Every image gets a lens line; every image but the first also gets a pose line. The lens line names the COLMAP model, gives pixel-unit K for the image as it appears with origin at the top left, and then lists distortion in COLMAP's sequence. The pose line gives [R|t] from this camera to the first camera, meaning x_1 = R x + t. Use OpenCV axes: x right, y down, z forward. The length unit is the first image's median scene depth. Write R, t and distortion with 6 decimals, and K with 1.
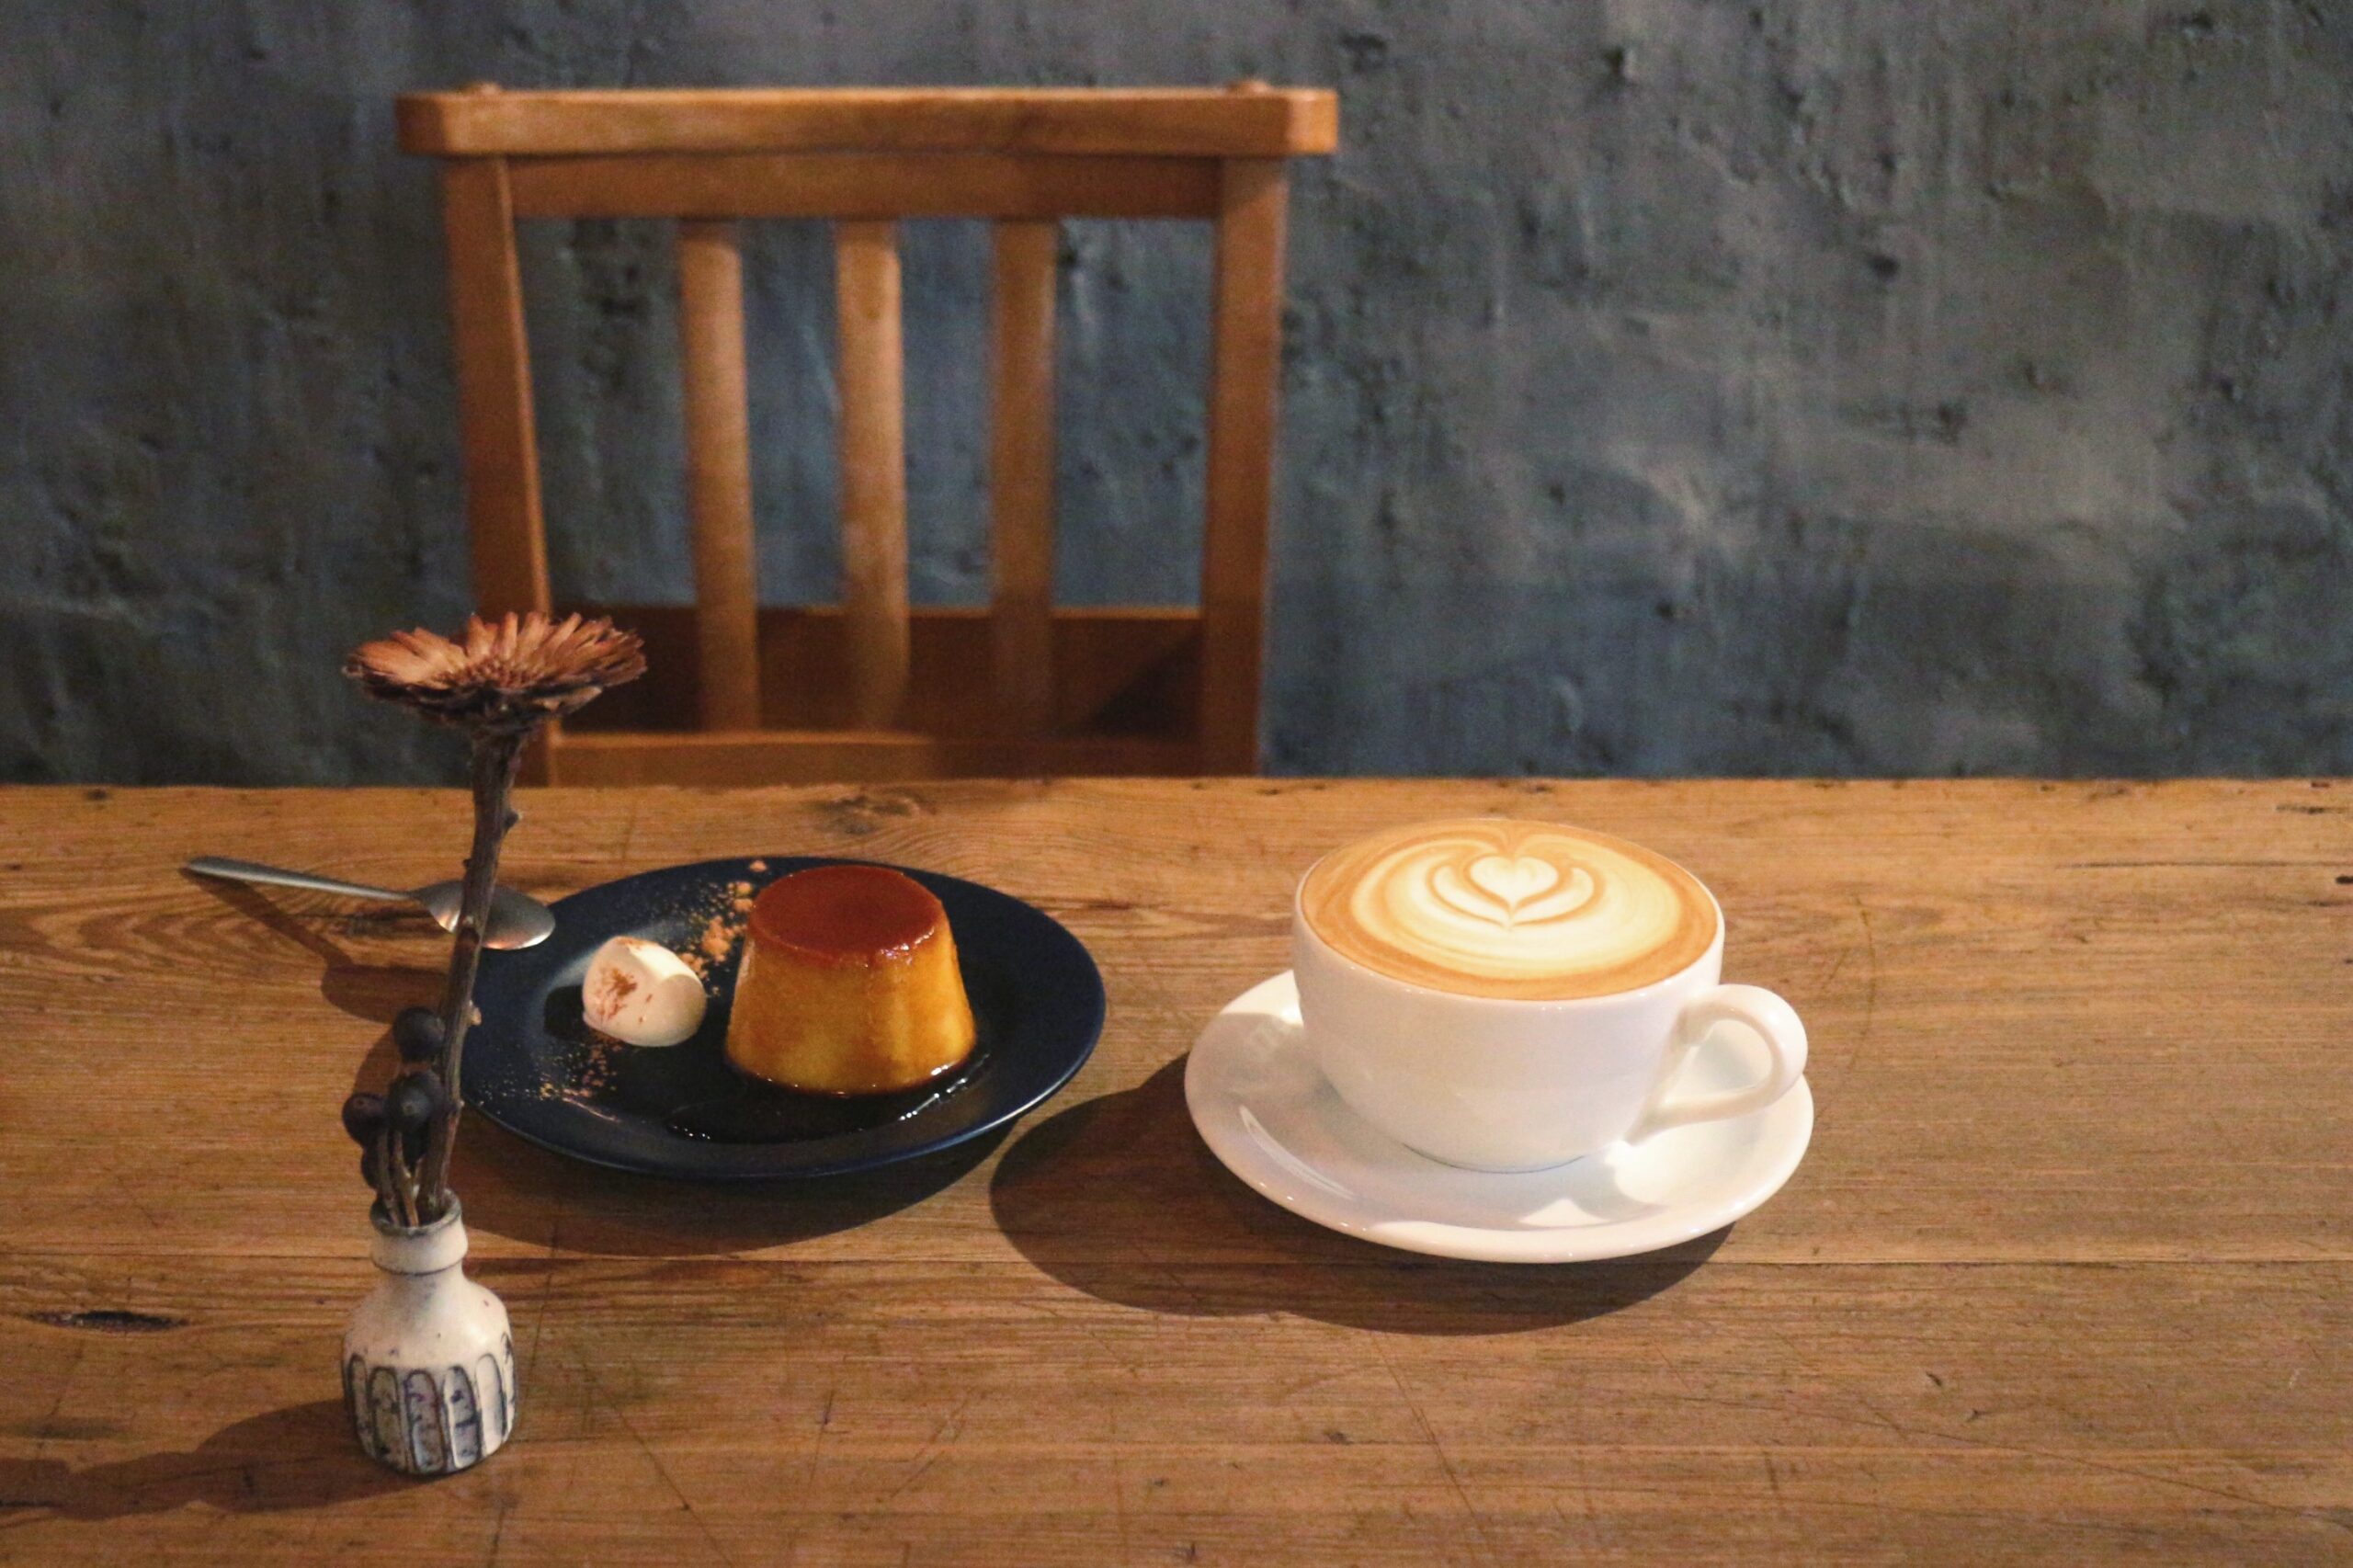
lens RADIAL K [[3171.0, 0, 1174.3], [0, 3171.0, 785.4], [0, 0, 1]] dist [-0.063710, 0.000000]
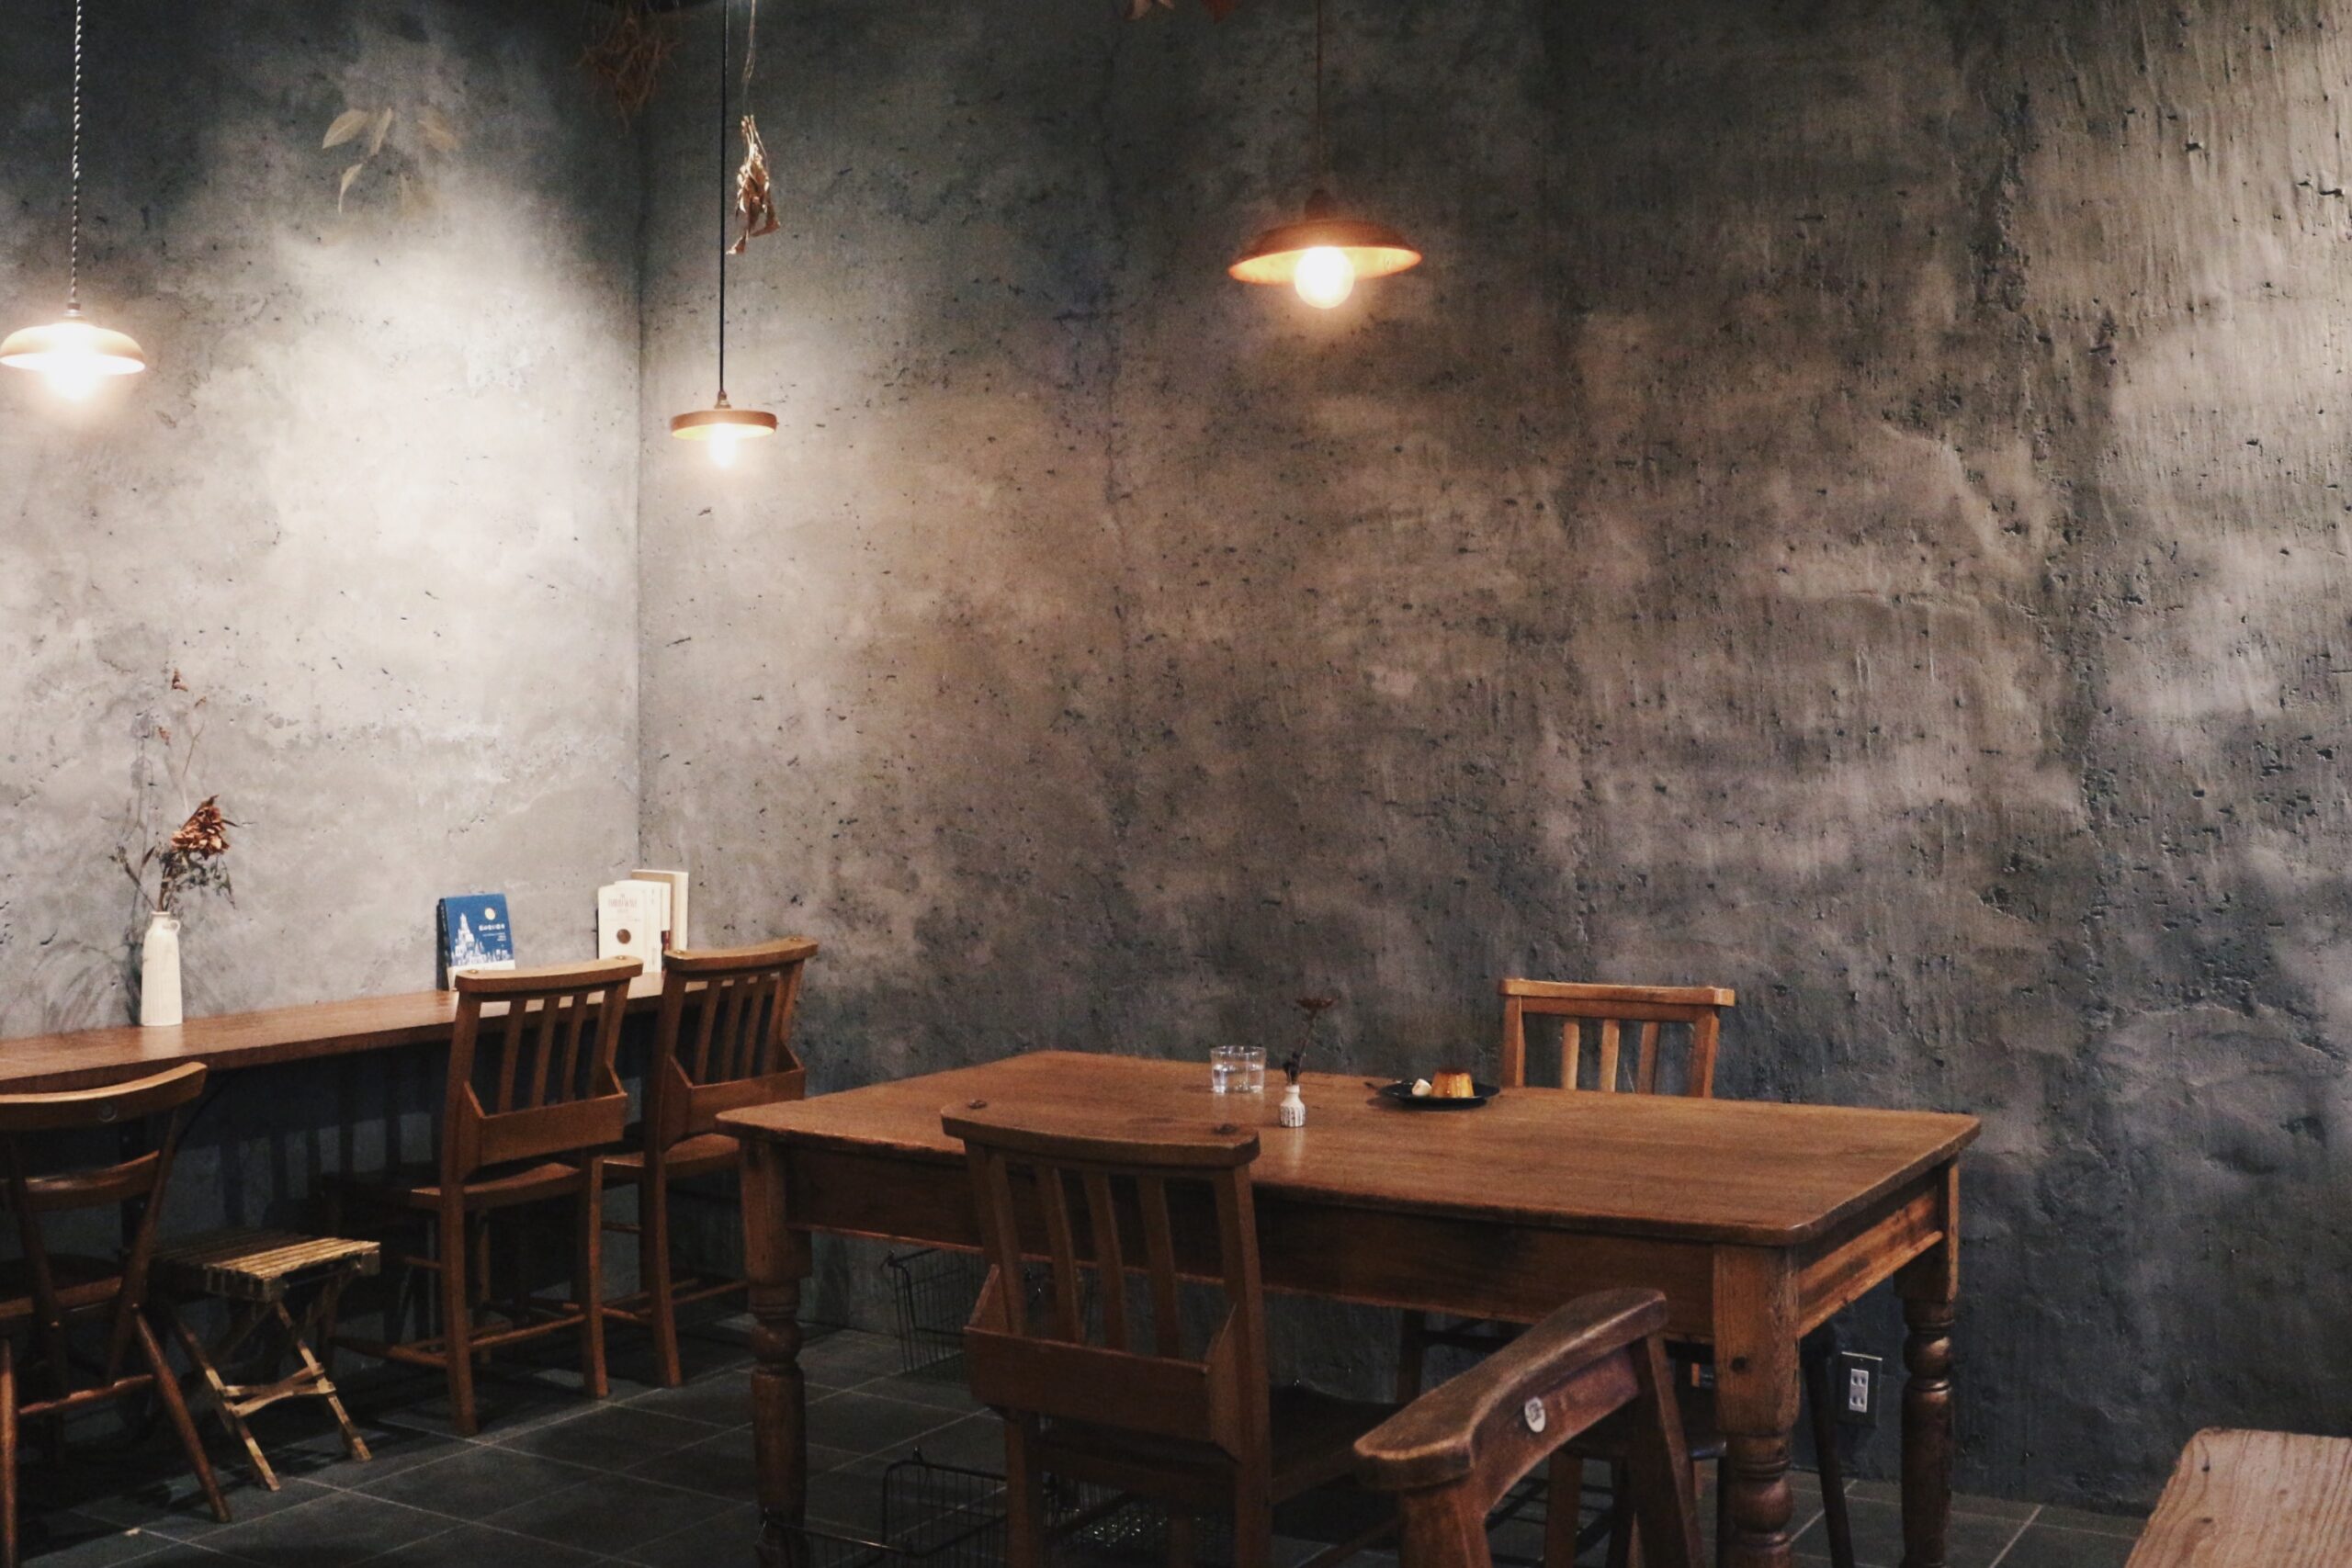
lens RADIAL K [[2281.5, 0, 1176.4], [0, 2281.5, 790.3], [0, 0, 1]] dist [0.001032, 0.000000]
pose [[0.847020, -0.000350, -0.531561, 0.803712], [-0.200475, 0.925945, -0.320057, 0.478770], [0.492308, 0.377659, 0.784223, -1.311519]]
